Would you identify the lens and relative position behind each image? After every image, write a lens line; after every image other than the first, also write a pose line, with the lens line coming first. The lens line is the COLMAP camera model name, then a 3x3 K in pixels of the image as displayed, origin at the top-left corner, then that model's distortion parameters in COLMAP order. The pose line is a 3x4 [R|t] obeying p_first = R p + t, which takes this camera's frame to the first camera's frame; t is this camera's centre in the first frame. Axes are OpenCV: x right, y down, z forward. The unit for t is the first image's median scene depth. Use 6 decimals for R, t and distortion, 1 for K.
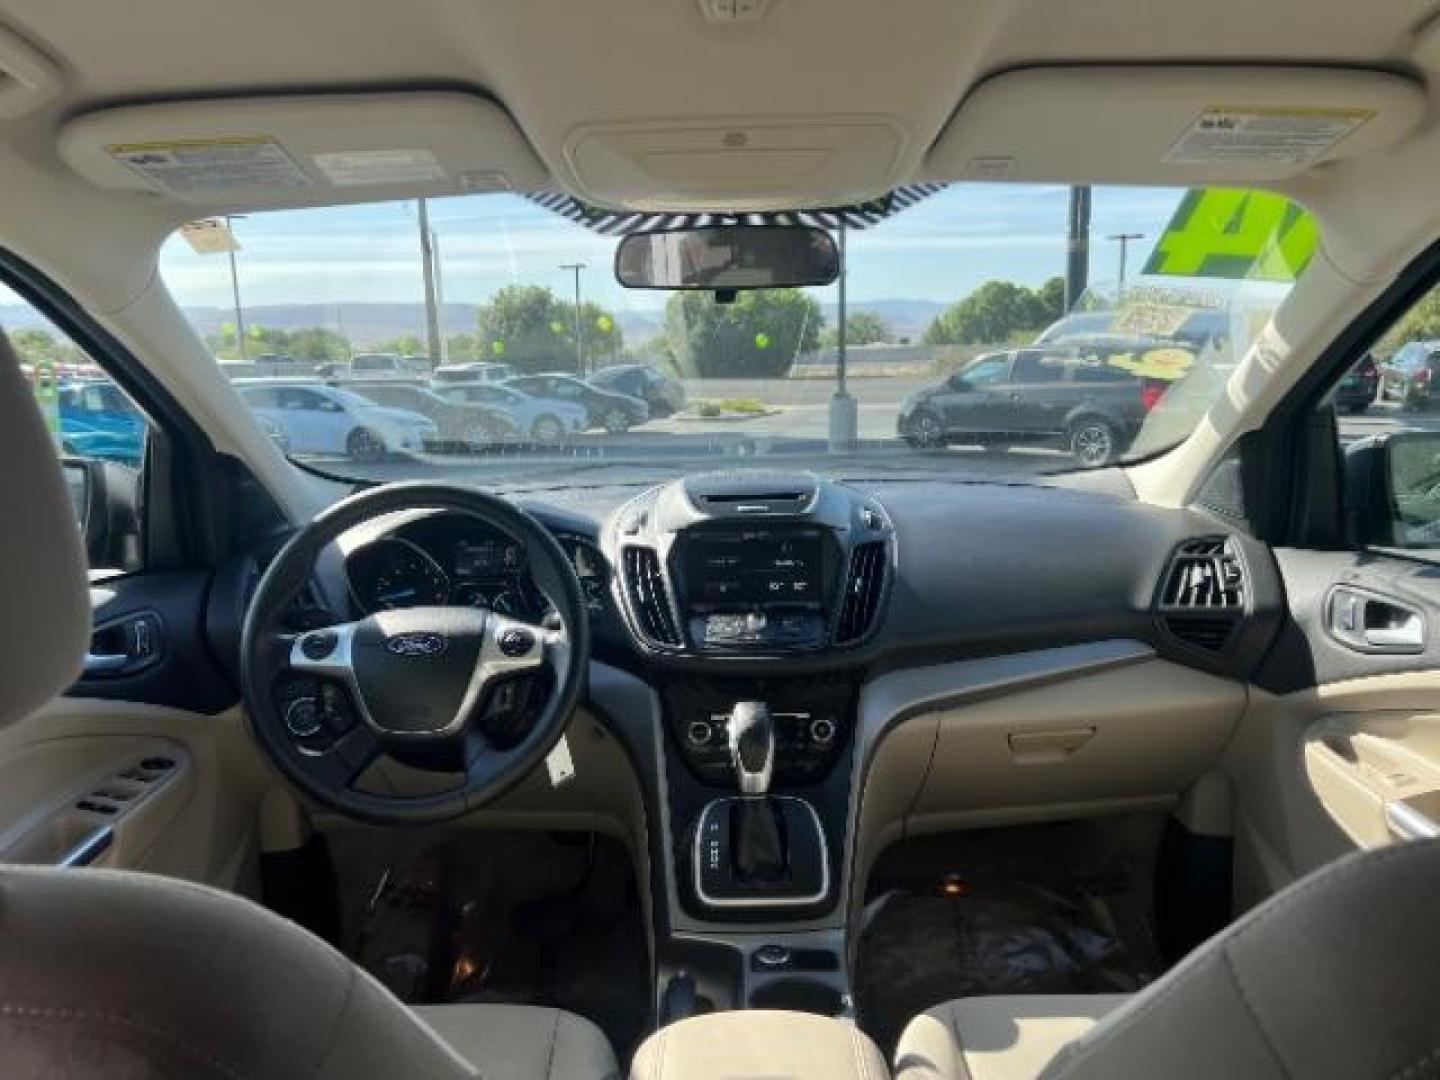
lens RADIAL K [[1072.6, 0, 720.9], [0, 1072.6, 572.7], [0, 0, 1]] dist [0.079756, -0.101414]
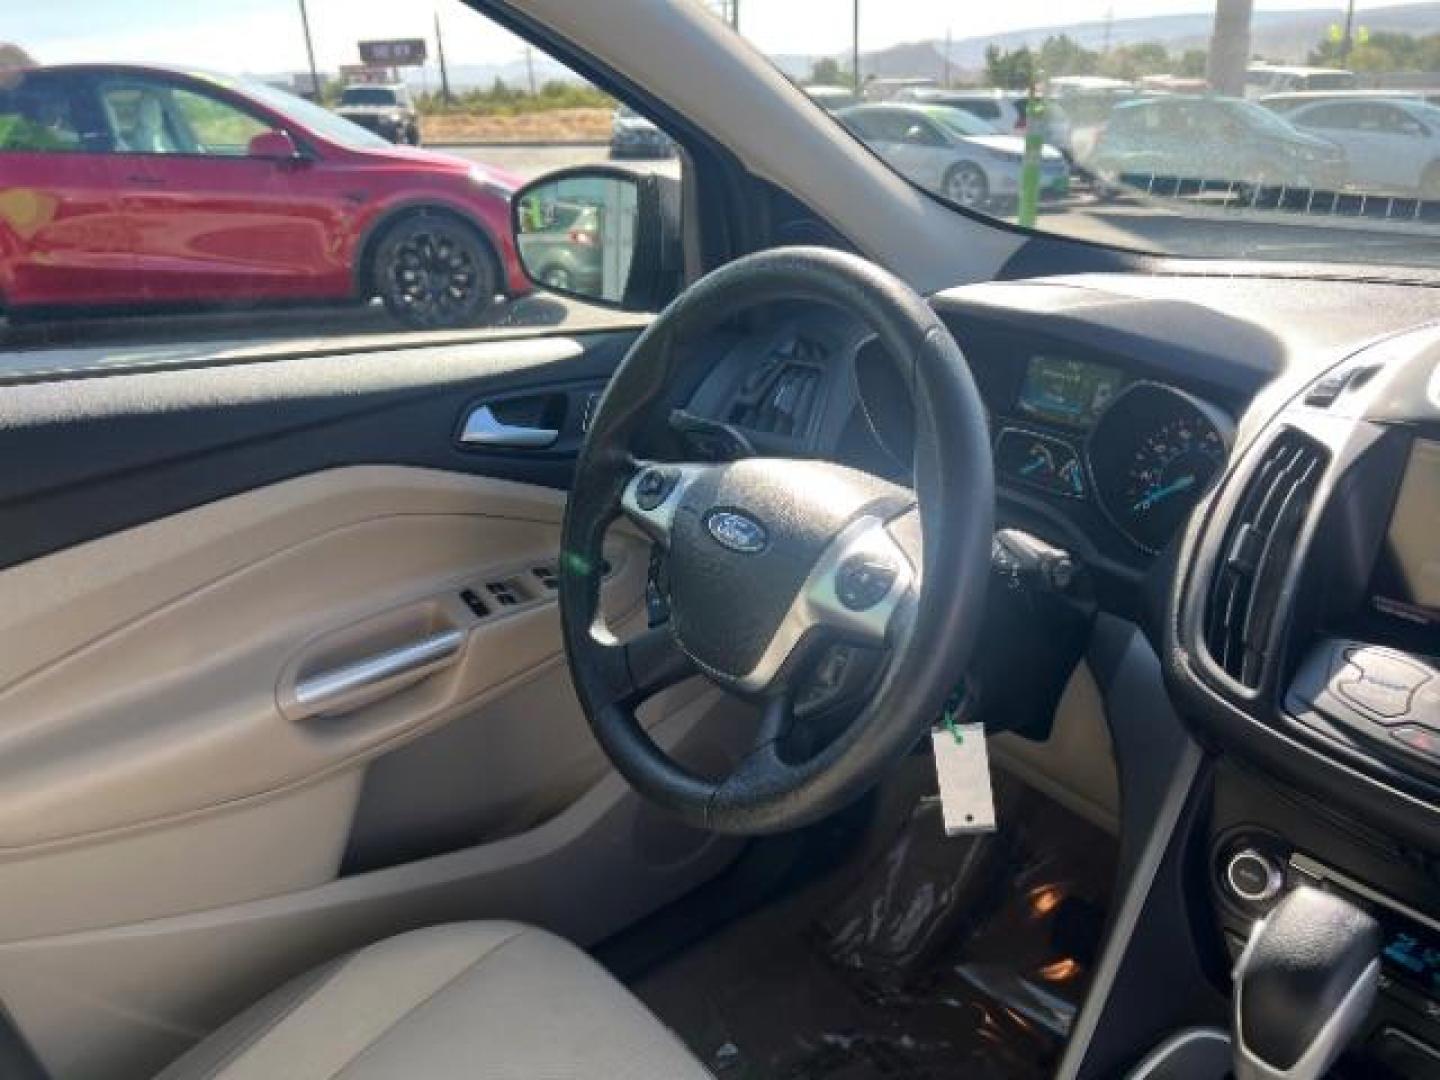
lens RADIAL K [[1105.4, 0, 723.1], [0, 1105.4, 505.5], [0, 0, 1]] dist [0.000018, 0.008624]
pose [[0.613988, 0.276349, -0.739358, 0.145889], [-0.140609, 0.960019, 0.242059, -0.083789], [0.776691, -0.044661, 0.628297, 0.549334]]
